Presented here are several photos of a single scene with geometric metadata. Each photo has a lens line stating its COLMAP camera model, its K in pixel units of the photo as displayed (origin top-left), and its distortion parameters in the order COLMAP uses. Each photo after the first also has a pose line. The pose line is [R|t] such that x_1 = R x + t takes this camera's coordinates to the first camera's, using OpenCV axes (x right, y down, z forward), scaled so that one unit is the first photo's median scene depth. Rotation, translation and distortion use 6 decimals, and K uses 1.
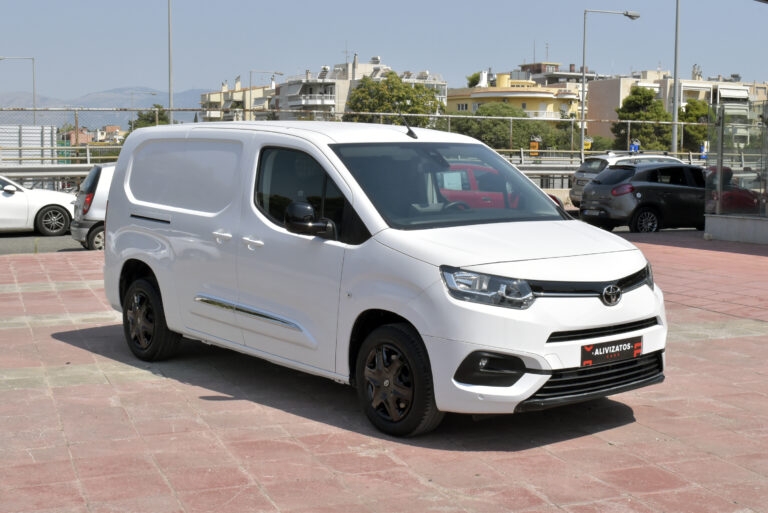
lens RADIAL K [[1072.8, 0, 386.4], [0, 1072.8, 257.6], [0, 0, 1]] dist [-0.032252, 0.000000]
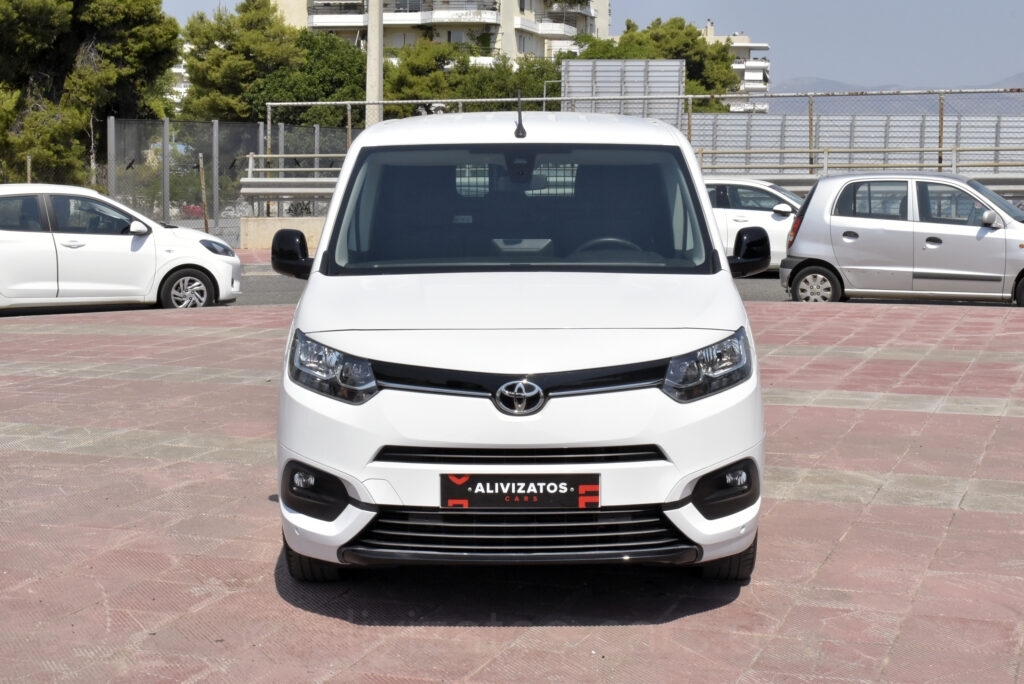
lens RADIAL K [[1621.3, 0, 510.1], [0, 1621.3, 337.9], [0, 0, 1]] dist [-0.013576, 0.000000]
pose [[0.763902, 0.064812, -0.642069, 0.784129], [-0.055457, 0.997856, 0.034746, -0.029493], [0.642945, 0.009064, 0.765859, 0.301046]]
